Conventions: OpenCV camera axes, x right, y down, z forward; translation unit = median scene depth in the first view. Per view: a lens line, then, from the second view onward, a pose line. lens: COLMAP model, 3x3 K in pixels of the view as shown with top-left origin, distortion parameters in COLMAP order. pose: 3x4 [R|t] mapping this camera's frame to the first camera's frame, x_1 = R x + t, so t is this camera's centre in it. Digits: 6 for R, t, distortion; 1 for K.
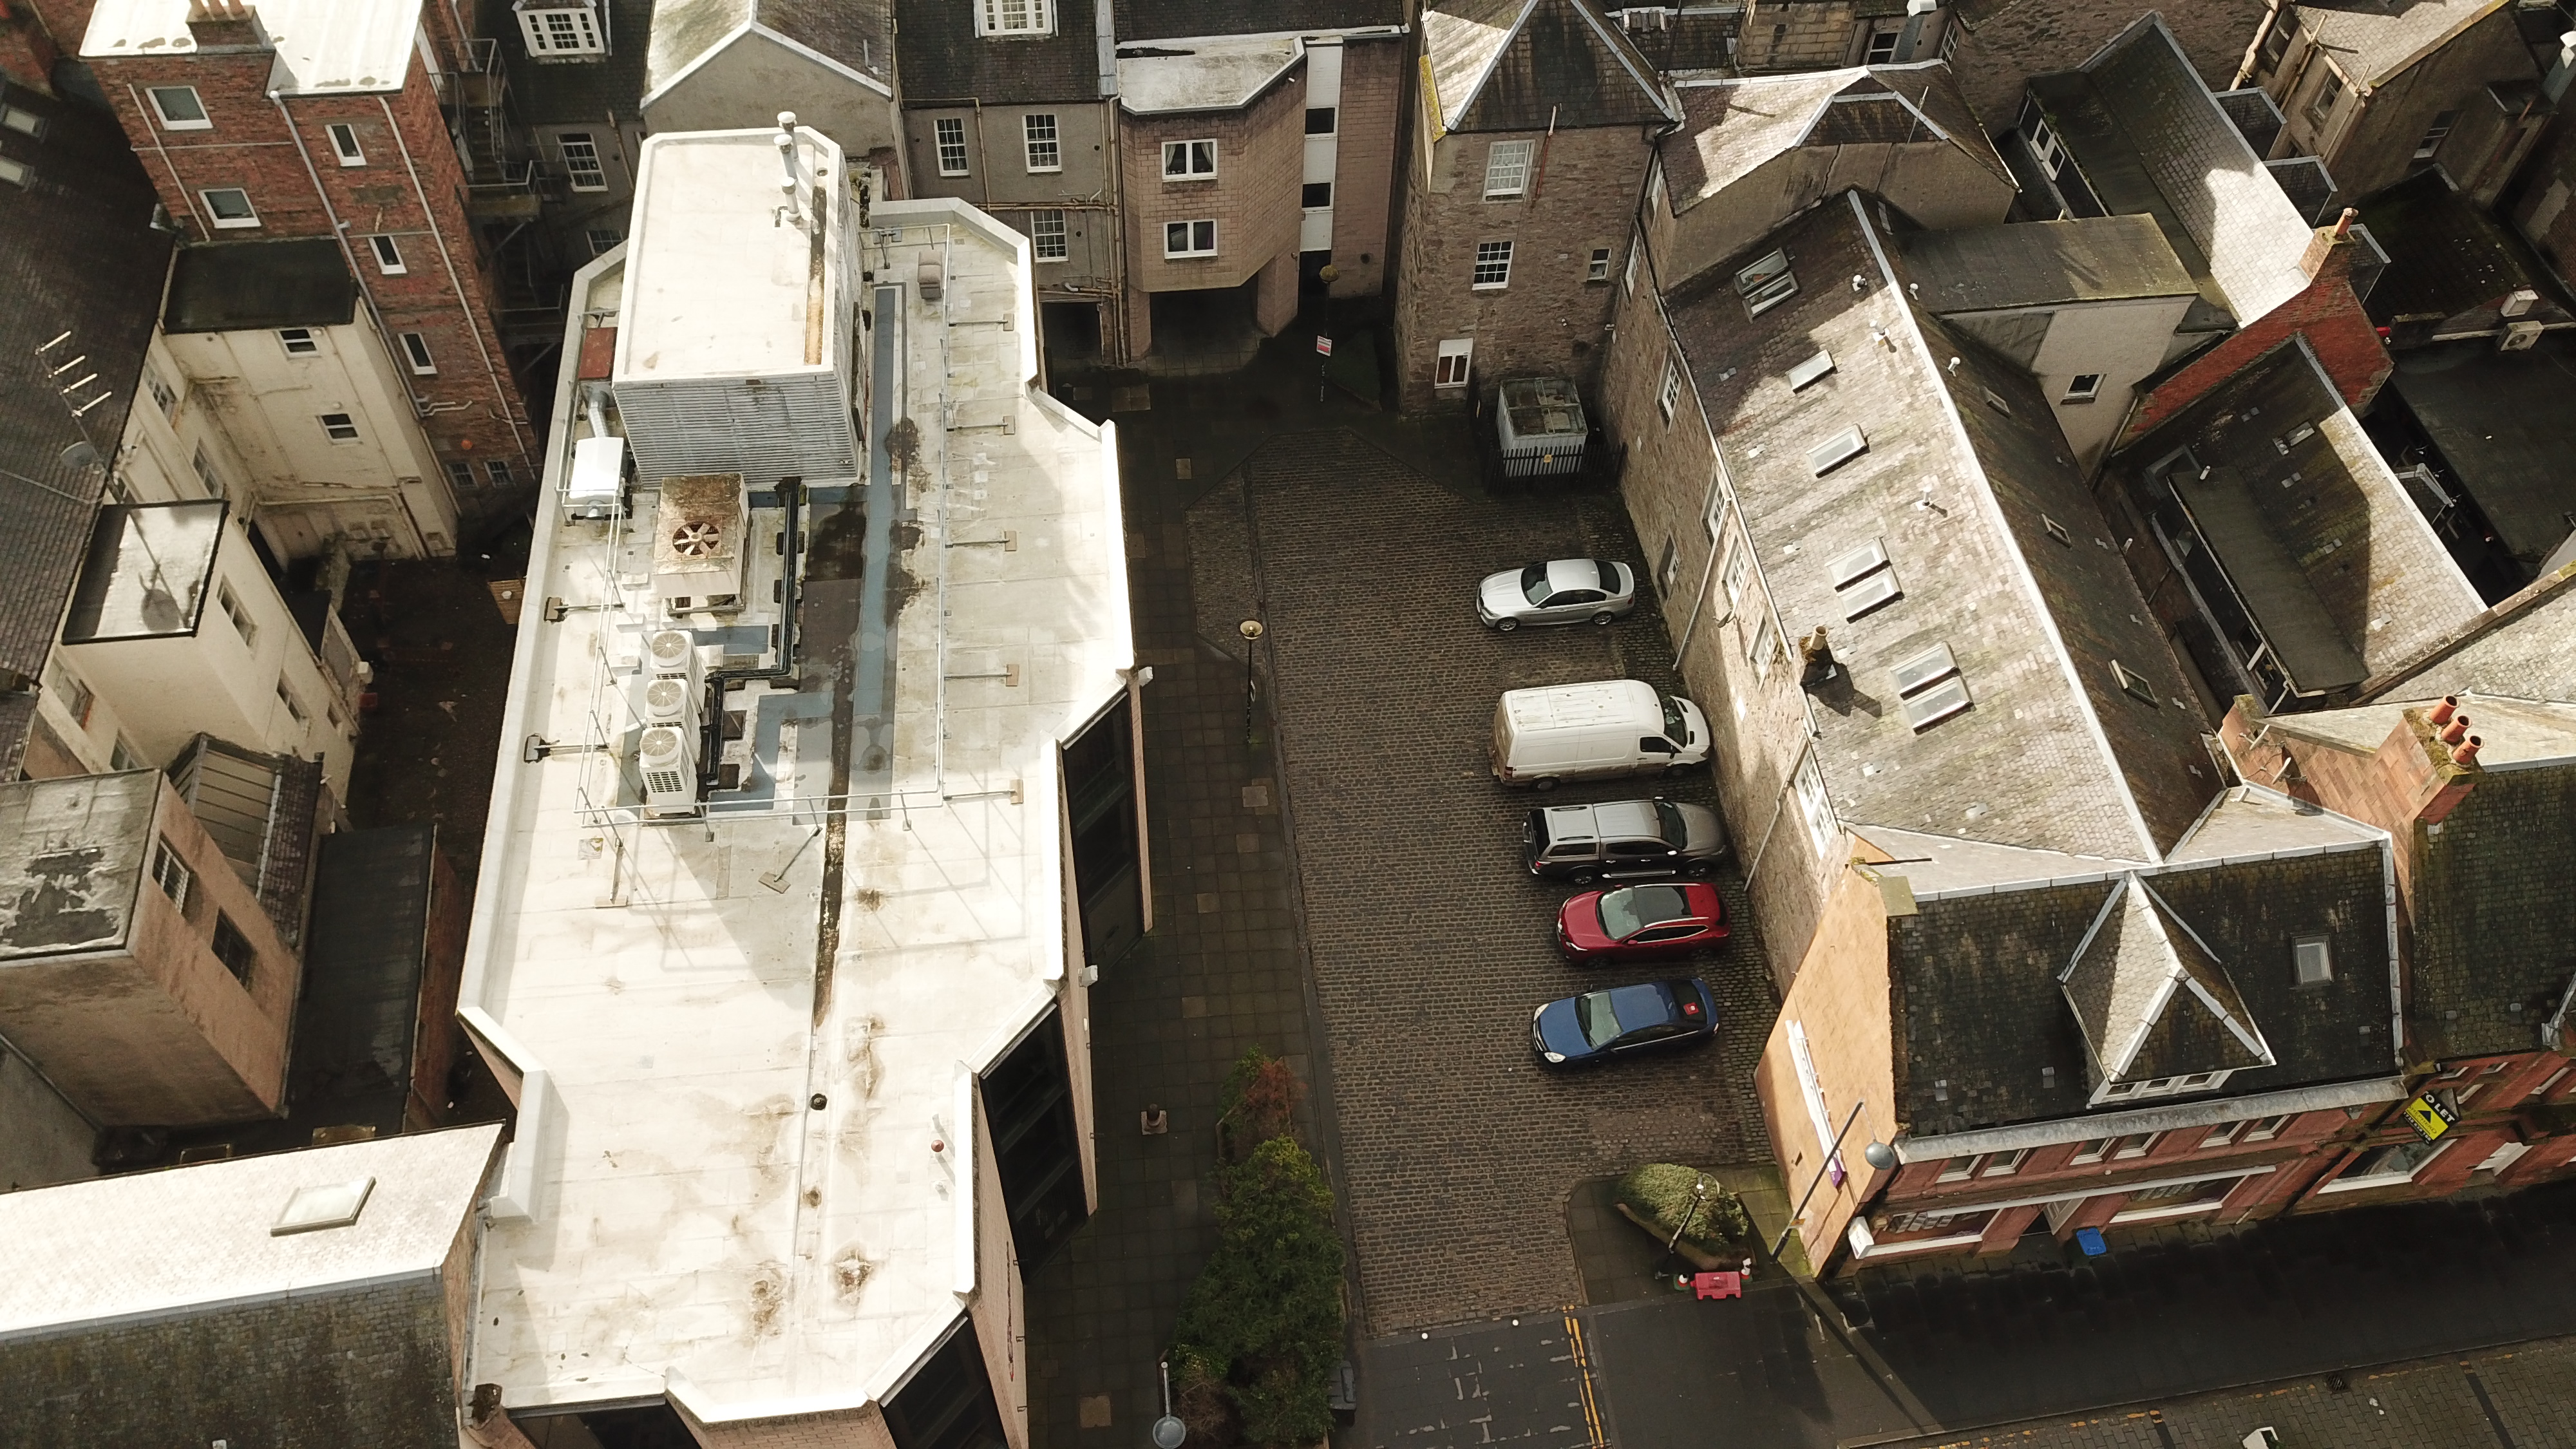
lens RADIAL K [[1964.3, 0, 1282.5], [0, 1964.3, 725.3], [0, 0, 1]] dist [0.018646, -0.009014]
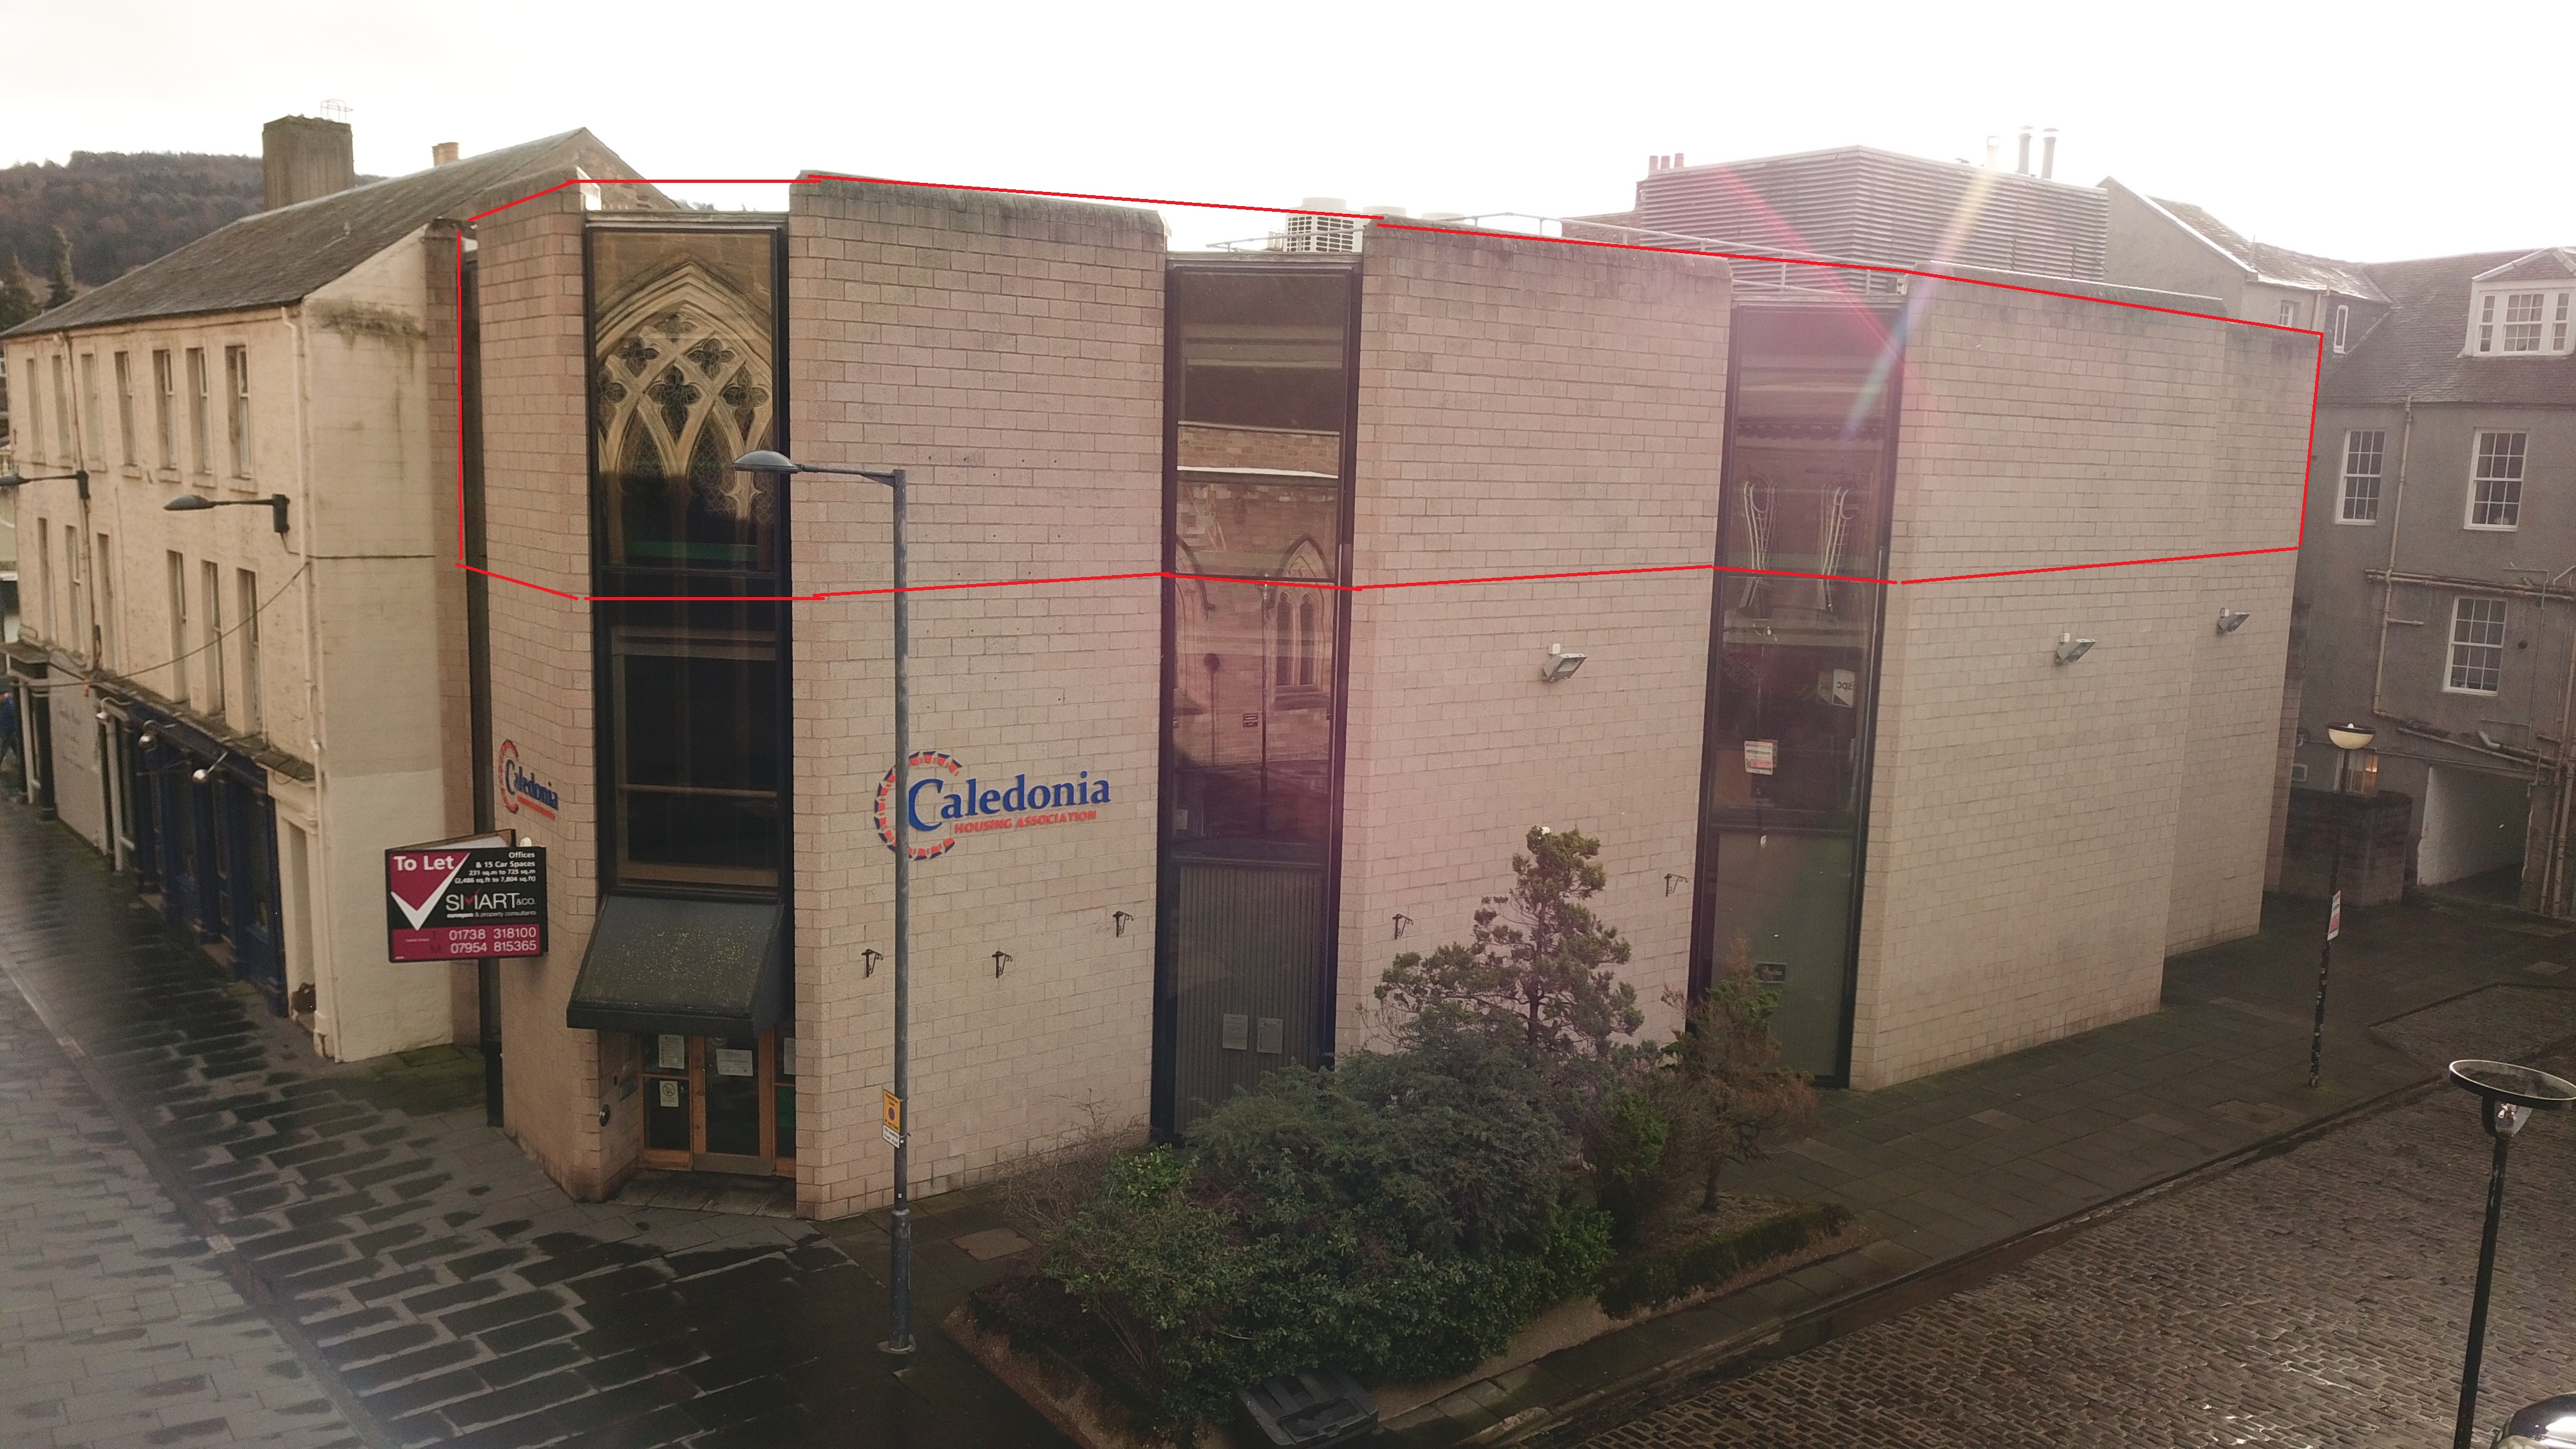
lens RADIAL K [[1964.3, 0, 1284.5], [0, 1964.3, 726.4], [0, 0, 1]] dist [0.018646, -0.009014]
pose [[0.528680, 0.112615, -0.841318, 0.246868], [-0.686486, 0.639677, -0.345761, 0.292365], [0.499234, 0.760350, 0.415493, 0.567174]]
